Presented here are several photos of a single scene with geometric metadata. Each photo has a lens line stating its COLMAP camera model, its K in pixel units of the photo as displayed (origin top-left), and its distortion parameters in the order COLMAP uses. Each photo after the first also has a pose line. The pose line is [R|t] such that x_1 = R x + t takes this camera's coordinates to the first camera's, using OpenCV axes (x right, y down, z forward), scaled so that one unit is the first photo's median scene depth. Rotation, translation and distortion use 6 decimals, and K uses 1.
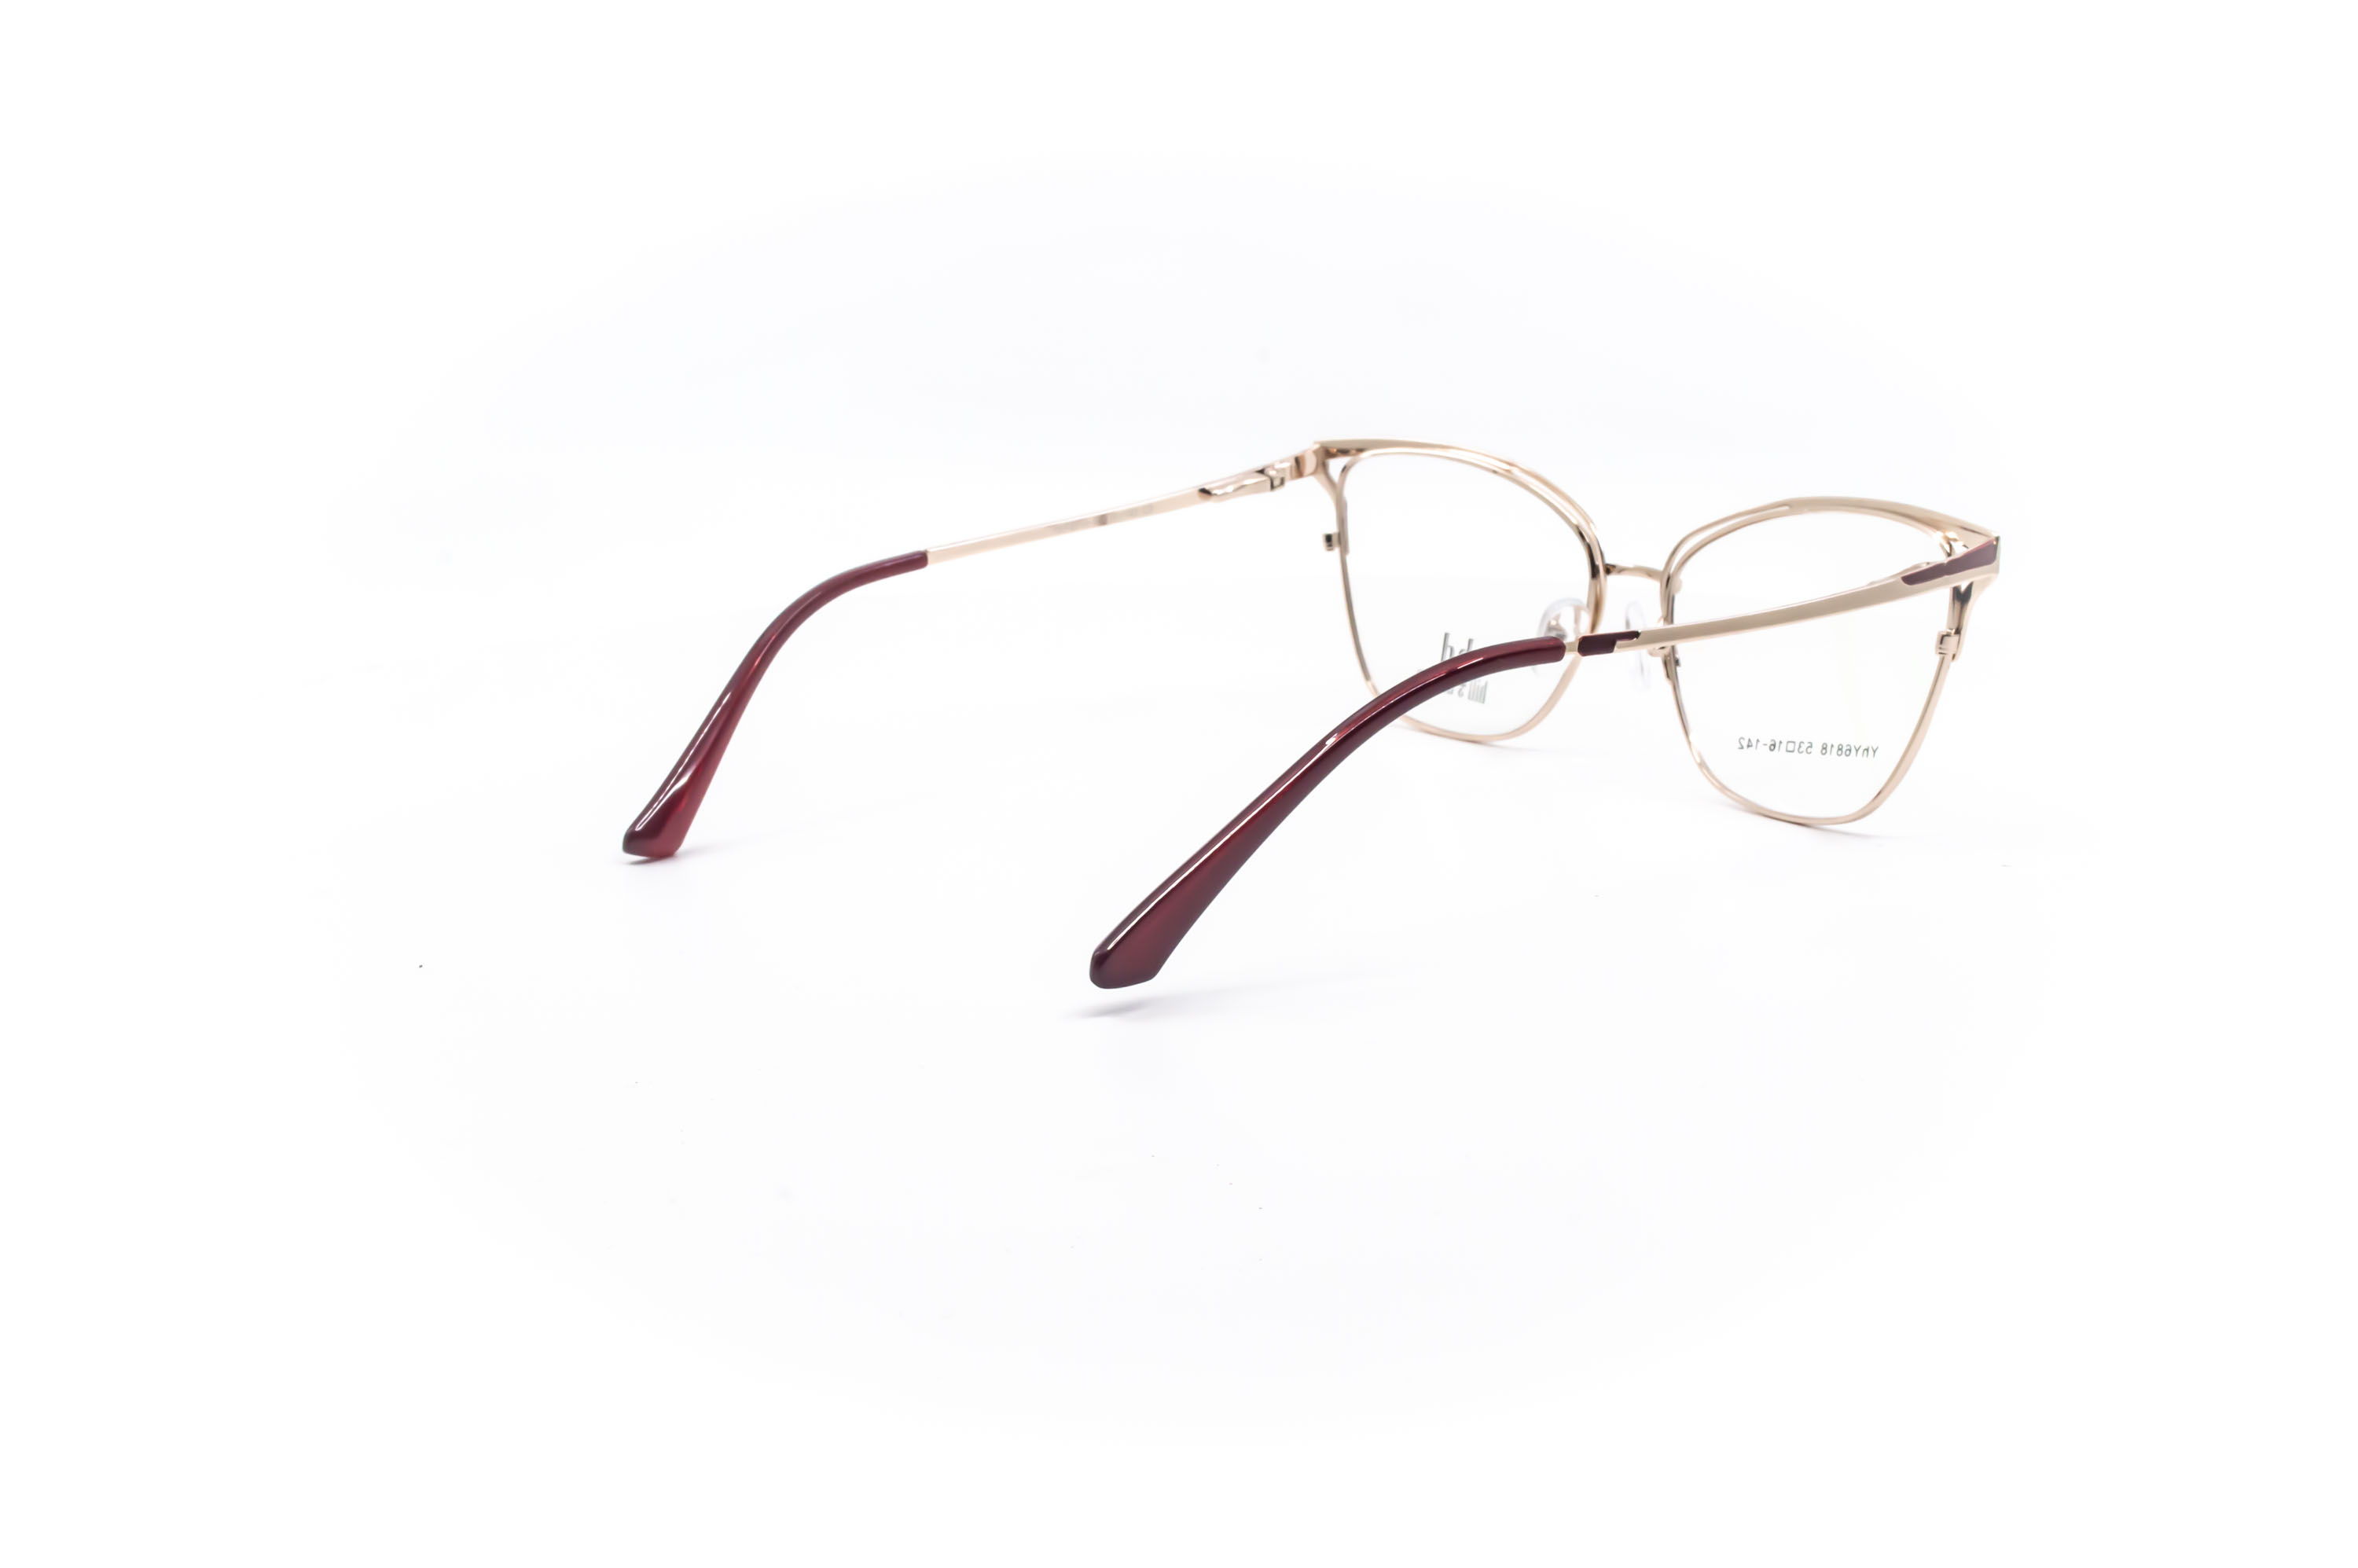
lens RADIAL K [[3087.3, 0, 1192.9], [0, 3087.3, 772.1], [0, 0, 1]] dist [-0.036974, 0.000000]
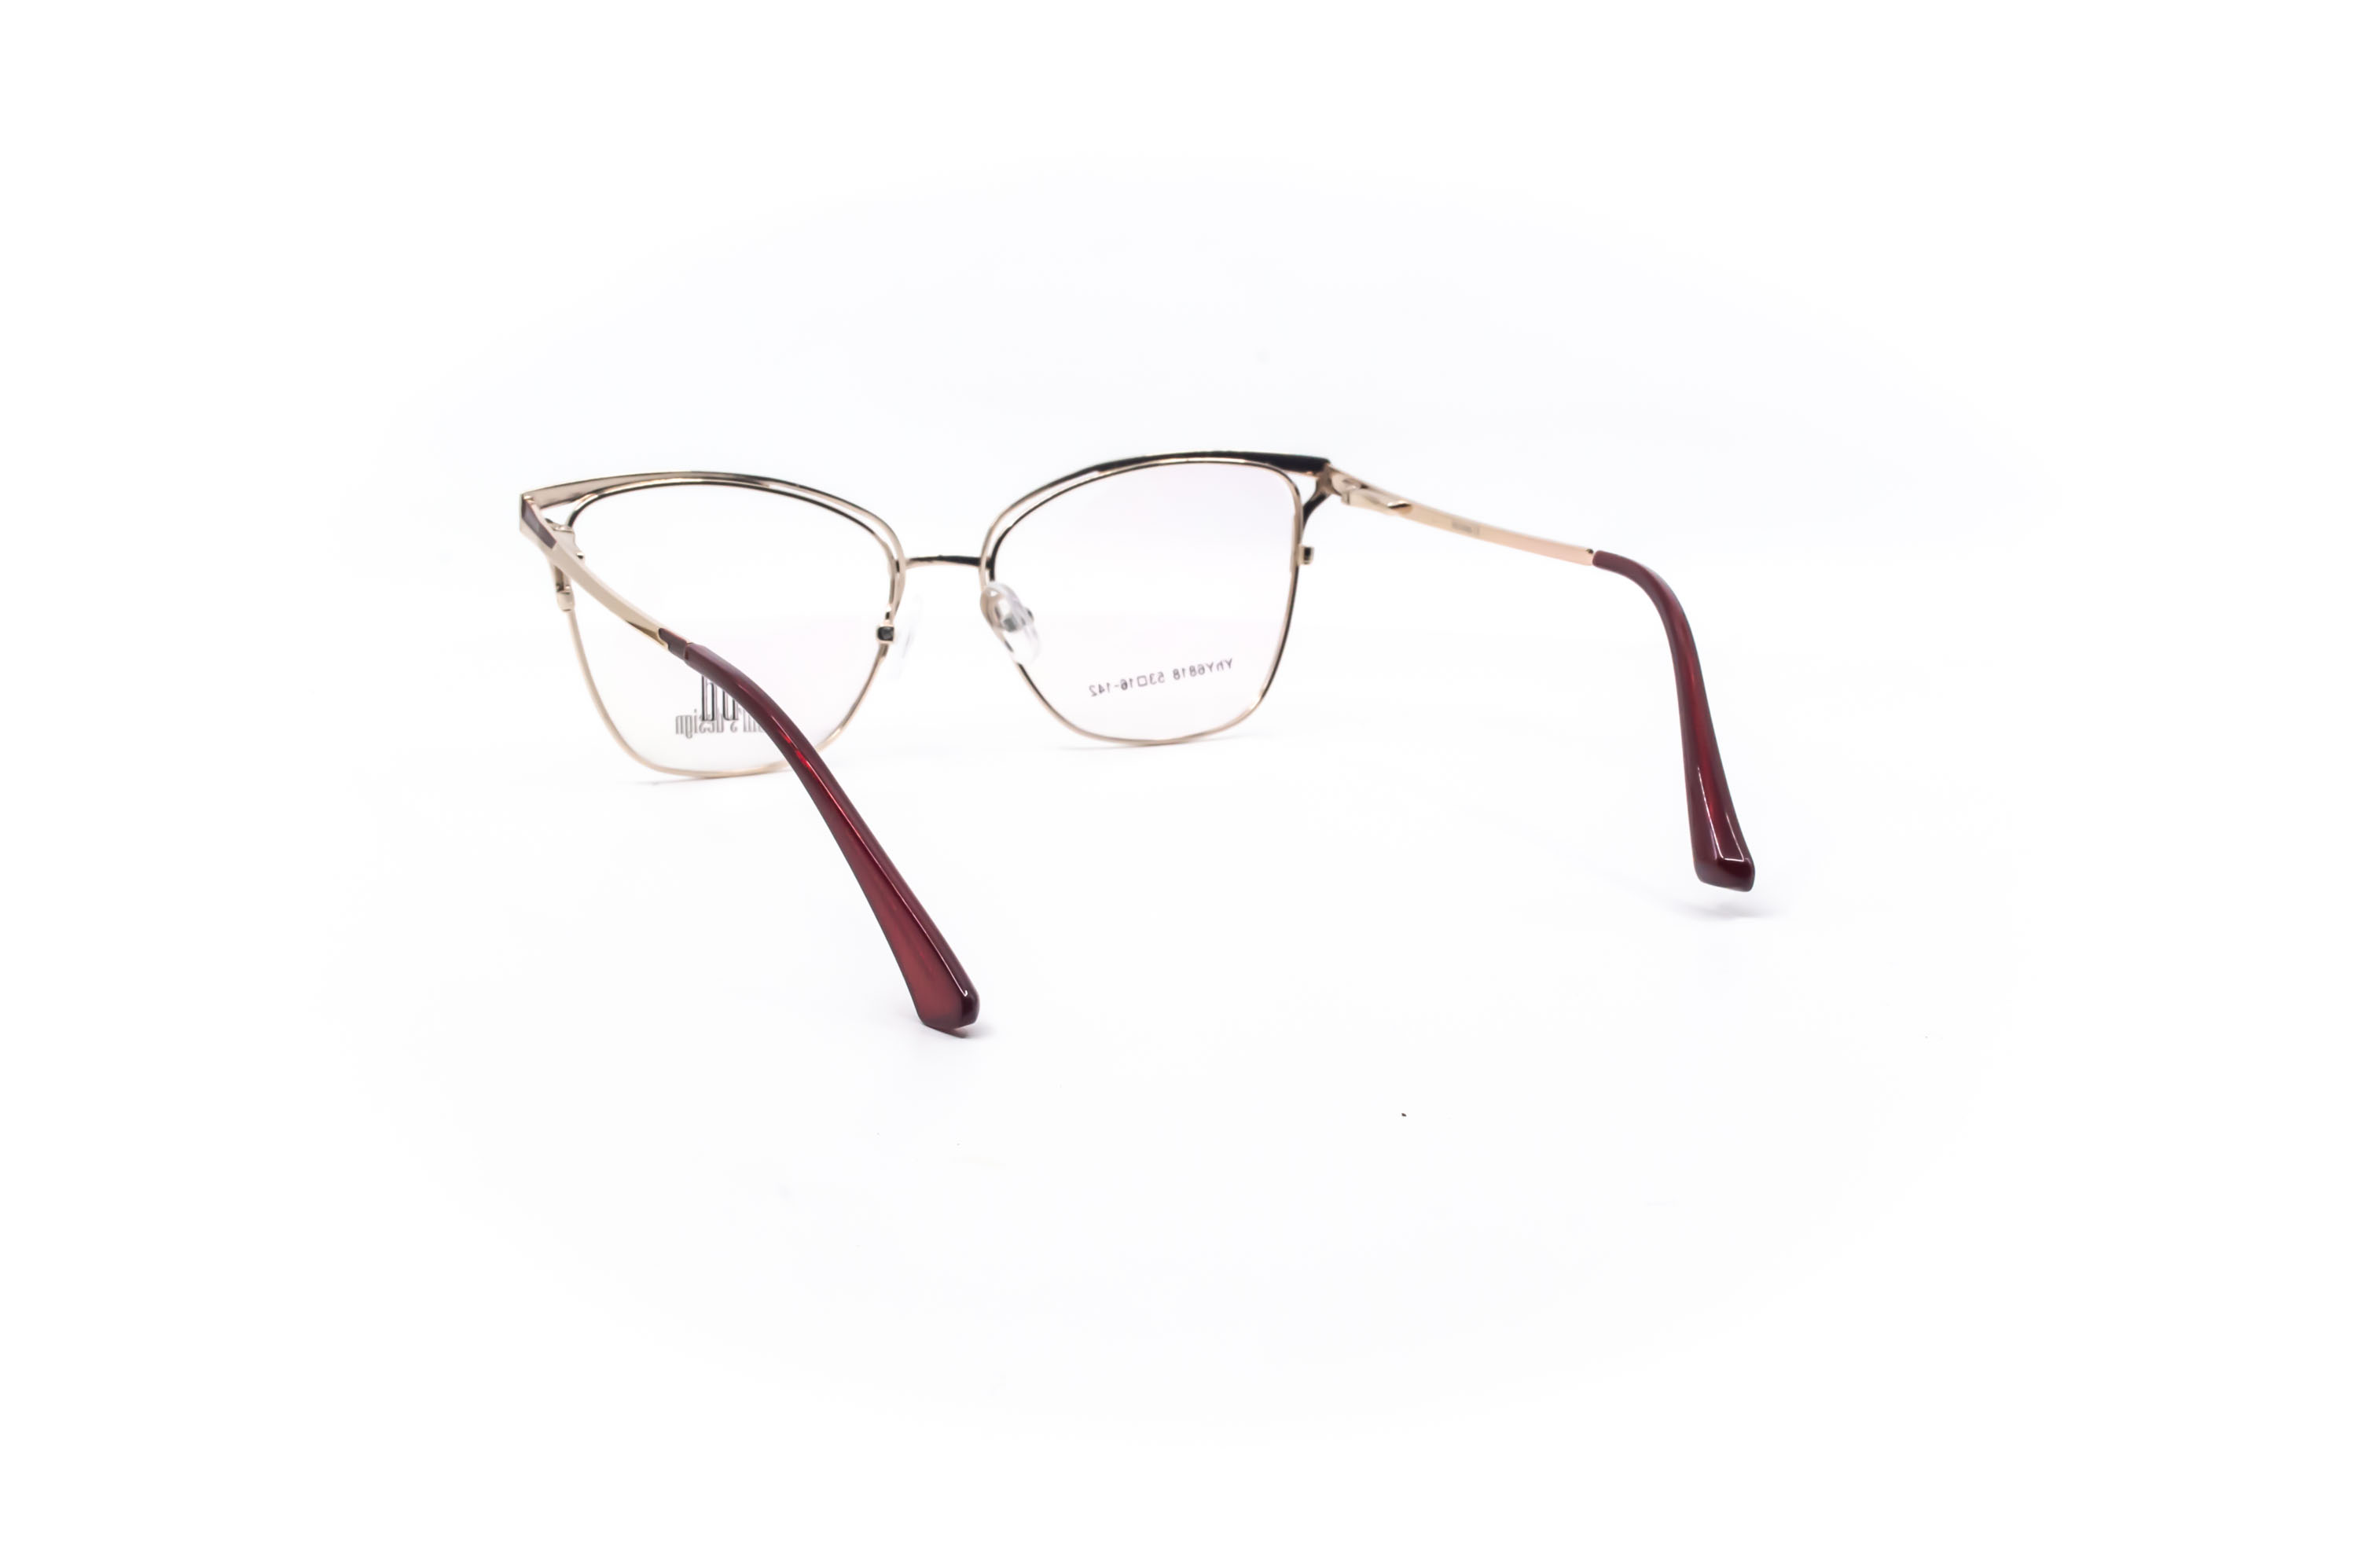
lens RADIAL K [[3087.3, 0, 1169.0], [0, 3087.3, 803.3], [0, 0, 1]] dist [-0.036974, 0.000000]
pose [[0.257906, -0.208789, 0.943341, -0.861892], [0.205483, 0.965888, 0.157601, -0.138560], [-0.944066, 0.153194, 0.292011, 0.661494]]
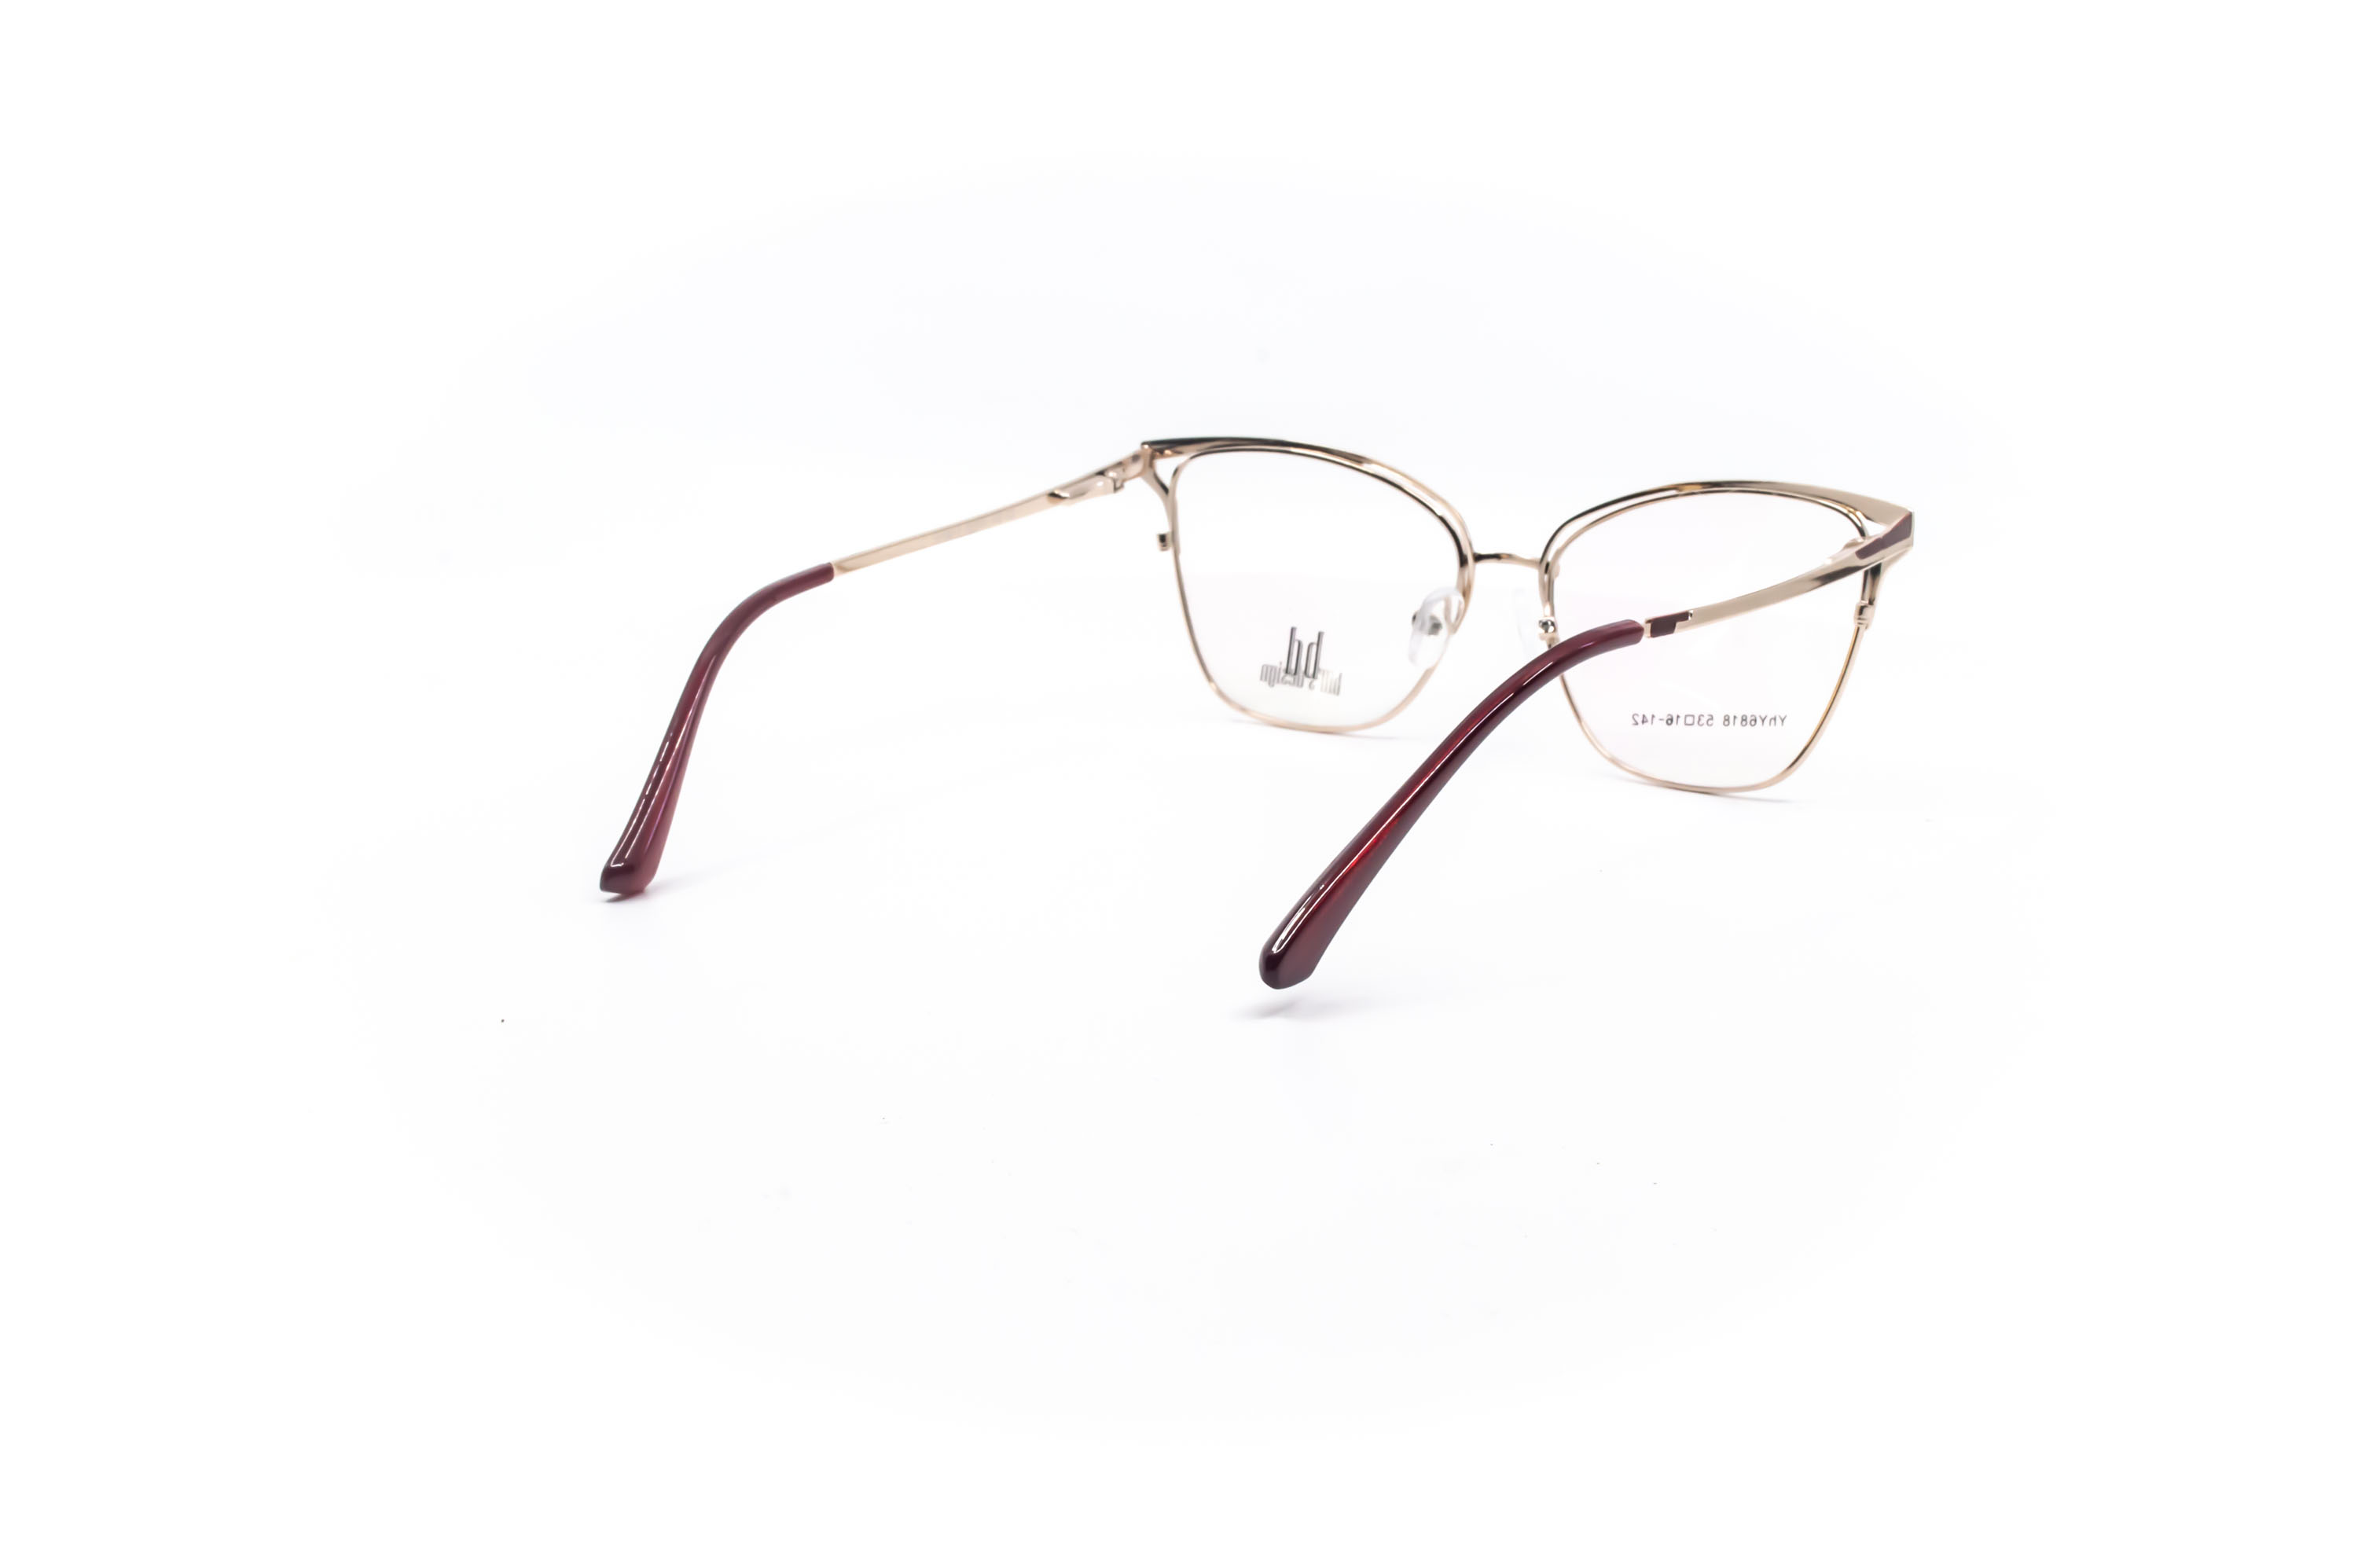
lens RADIAL K [[3087.3, 0, 1182.7], [0, 3087.3, 783.8], [0, 0, 1]] dist [-0.036974, 0.000000]
pose [[0.967170, -0.054804, 0.248152, -0.229381], [0.054427, 0.998483, 0.008384, -0.004750], [-0.248235, 0.005397, 0.968685, 0.031217]]
